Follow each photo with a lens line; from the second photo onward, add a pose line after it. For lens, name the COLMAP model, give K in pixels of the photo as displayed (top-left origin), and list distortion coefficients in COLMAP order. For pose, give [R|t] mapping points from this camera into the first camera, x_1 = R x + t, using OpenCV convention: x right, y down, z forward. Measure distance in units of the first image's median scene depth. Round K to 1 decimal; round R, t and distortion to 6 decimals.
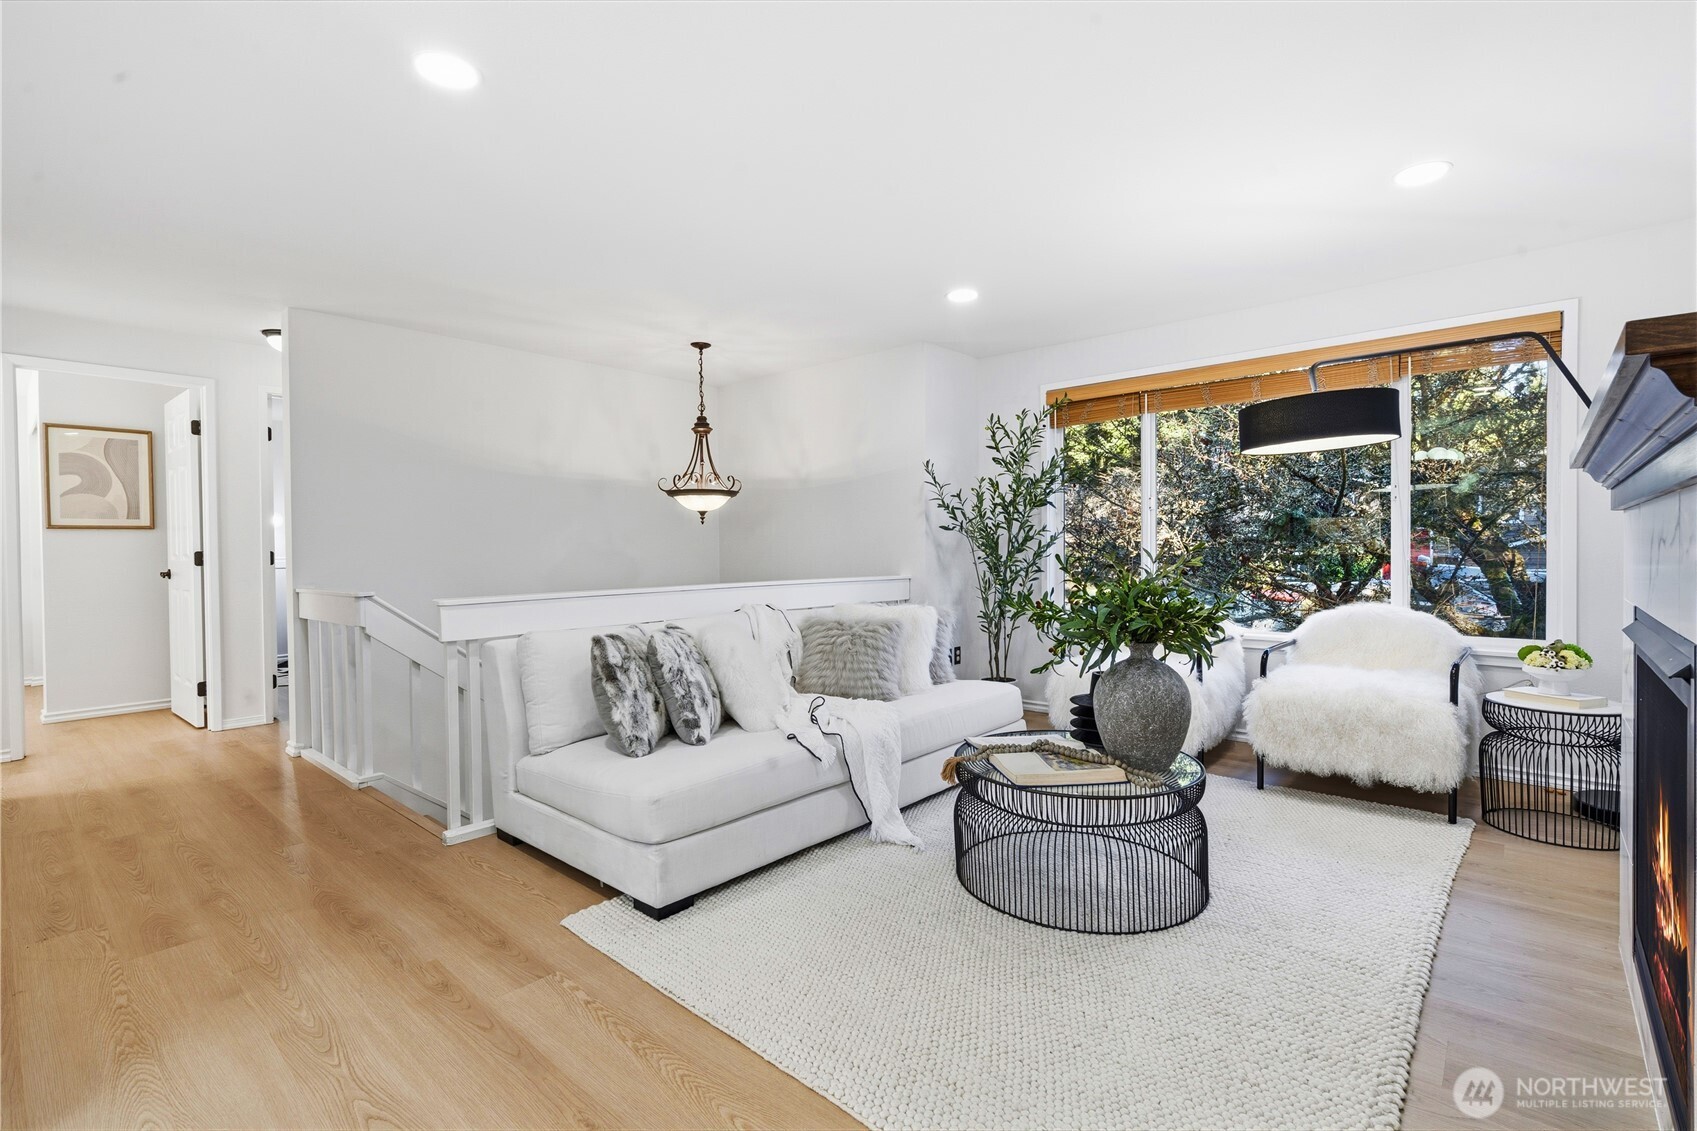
lens RADIAL K [[767.9, 0, 848.5], [0, 767.9, 565.5], [0, 0, 1]] dist [-0.001539, 0.000231]
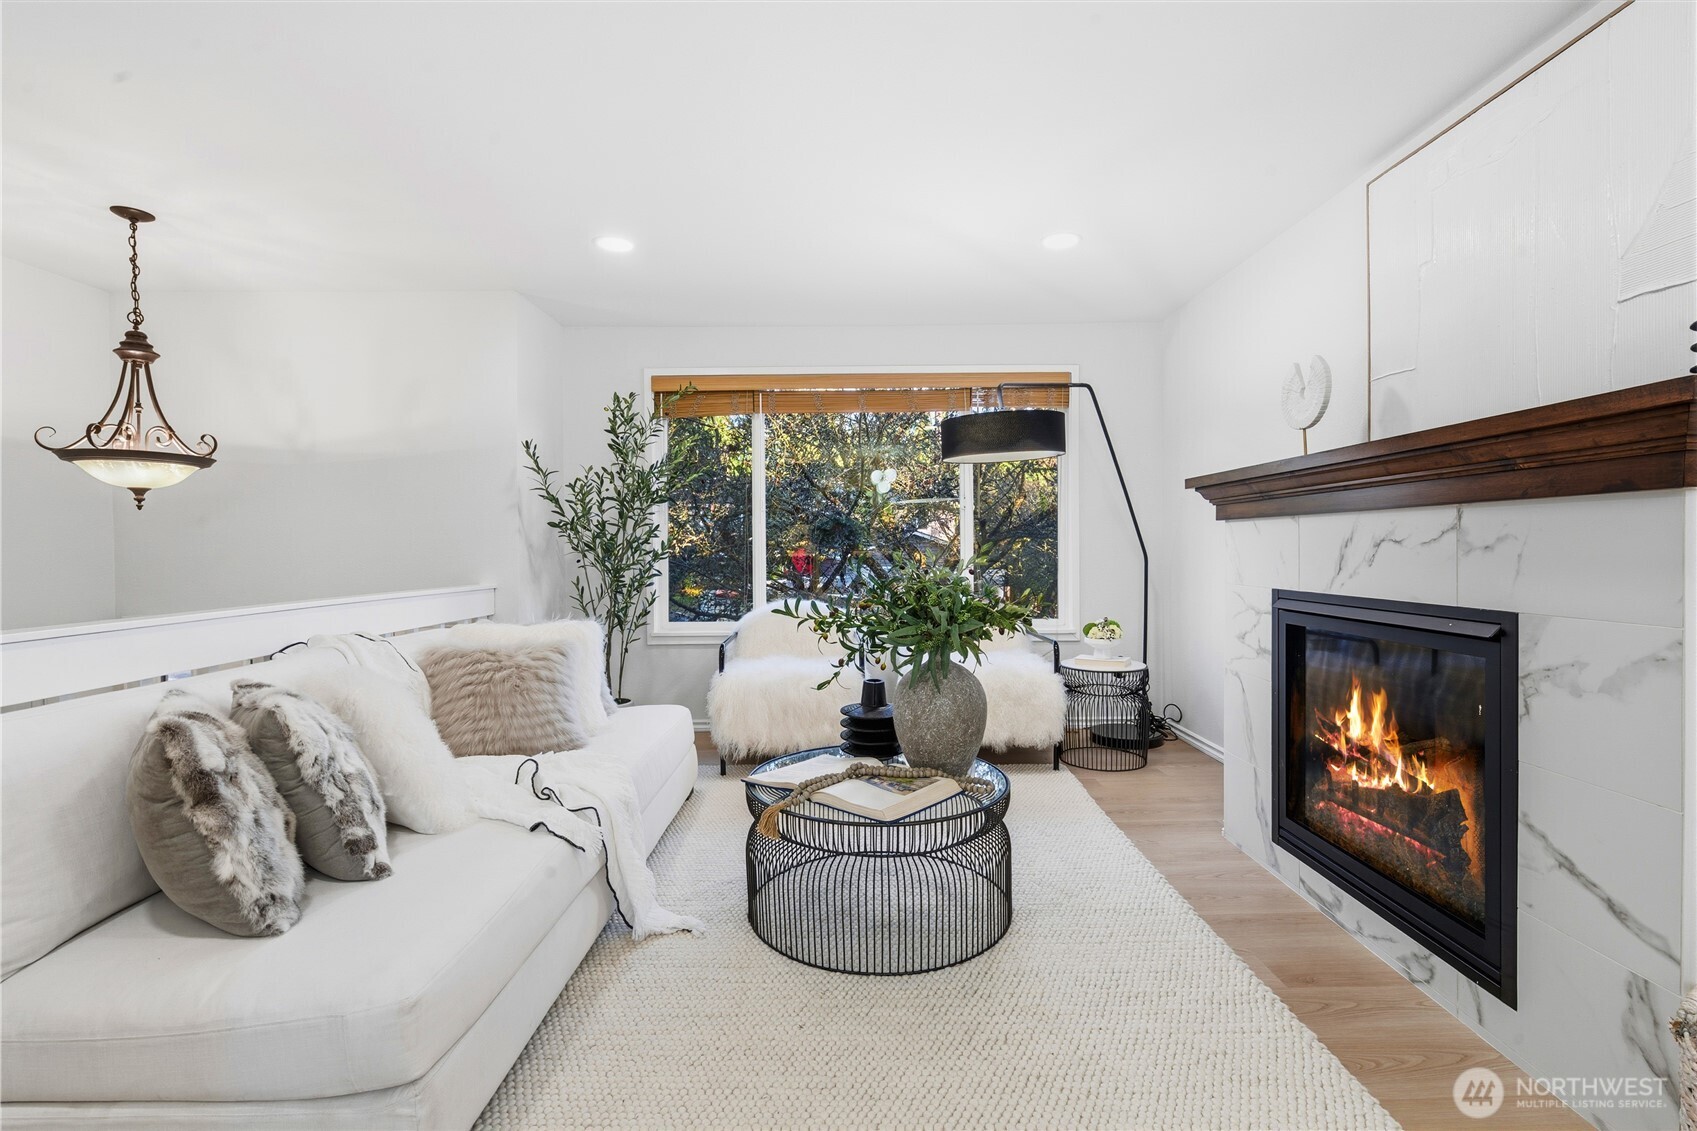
lens RADIAL K [[767.9, 0, 848.5], [0, 767.9, 565.5], [0, 0, 1]] dist [-0.001539, 0.000231]
pose [[0.747853, -0.013412, 0.663729, -0.303964], [0.015485, 0.999876, 0.002757, -0.004203], [-0.663684, 0.008216, 0.747968, 0.301877]]
